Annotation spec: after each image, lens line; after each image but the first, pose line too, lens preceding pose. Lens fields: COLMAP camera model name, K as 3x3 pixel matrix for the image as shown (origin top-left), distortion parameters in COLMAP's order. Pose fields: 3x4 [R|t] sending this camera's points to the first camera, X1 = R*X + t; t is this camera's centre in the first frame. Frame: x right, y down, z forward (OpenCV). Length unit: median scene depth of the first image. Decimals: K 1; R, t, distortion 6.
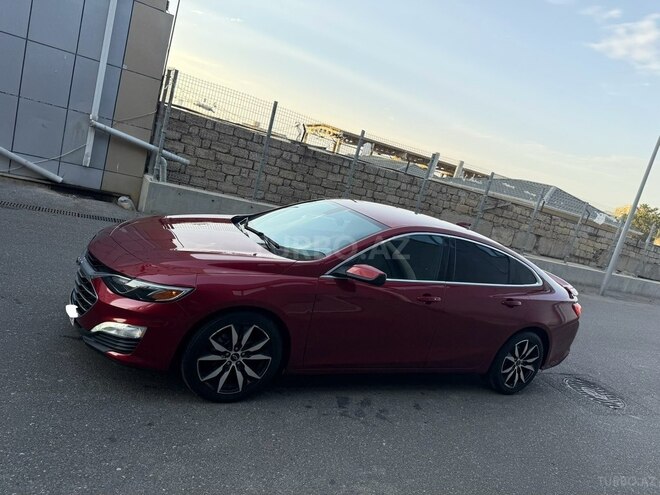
lens RADIAL K [[463.5, 0, 330.0], [0, 463.5, 250.8], [0, 0, 1]] dist [0.014235, -0.021860]
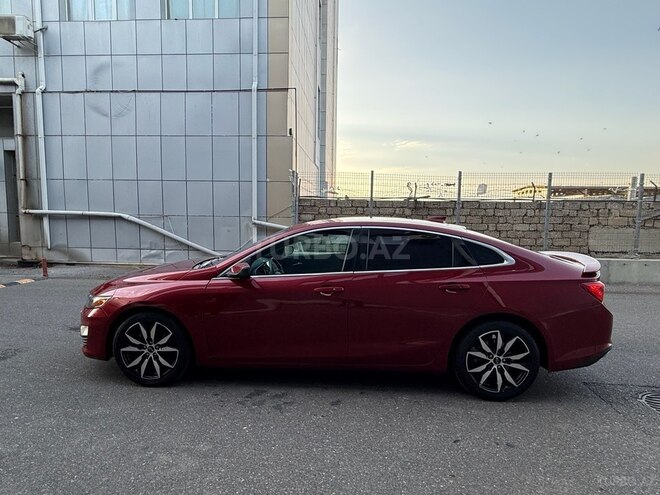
lens RADIAL K [[379.8, 0, 328.4], [0, 379.8, 248.7], [0, 0, 1]] dist [-0.012327, 0.001746]
pose [[0.828495, -0.202067, -0.522268, 0.299568], [0.106000, 0.972356, -0.208056, 0.085229], [0.549872, 0.117013, 0.827012, 0.138742]]
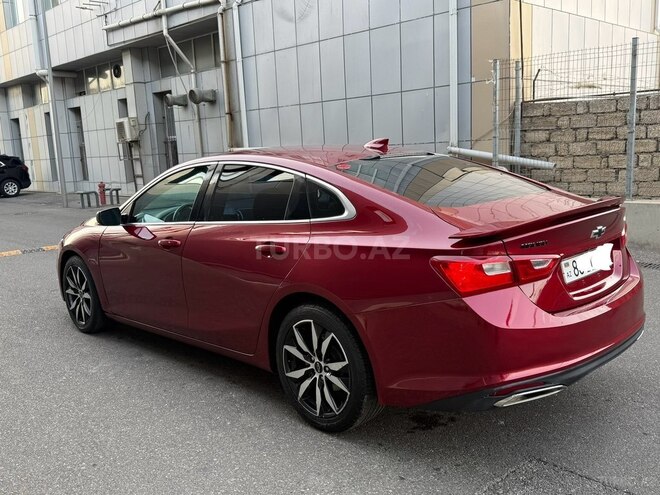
lens RADIAL K [[617.2, 0, 328.3], [0, 617.2, 244.8], [0, 0, 1]] dist [0.014485, 0.000000]
pose [[0.270561, -0.123914, -0.954695, 0.596402], [-0.055309, 0.988043, -0.143917, 0.111749], [0.961113, 0.091741, 0.260472, 0.445509]]
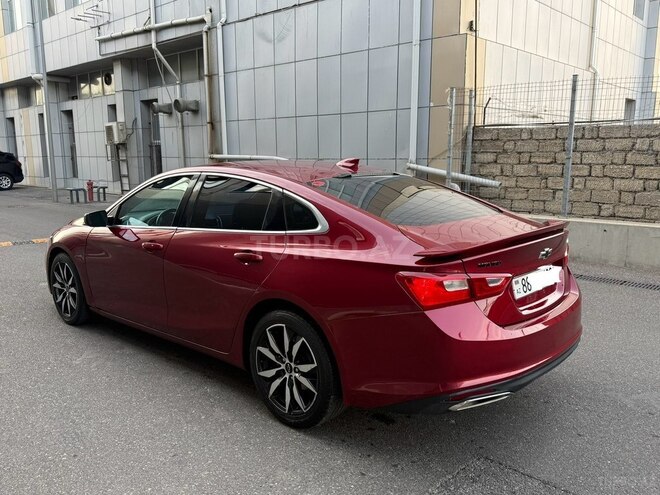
lens RADIAL K [[550.0, 0, 323.4], [0, 550.0, 249.0], [0, 0, 1]] dist [0.021978, -0.017525]
pose [[0.323831, -0.103599, -0.940426, 0.584713], [-0.083409, 0.986991, -0.137450, 0.101953], [0.942431, 0.122950, 0.310977, 0.443099]]
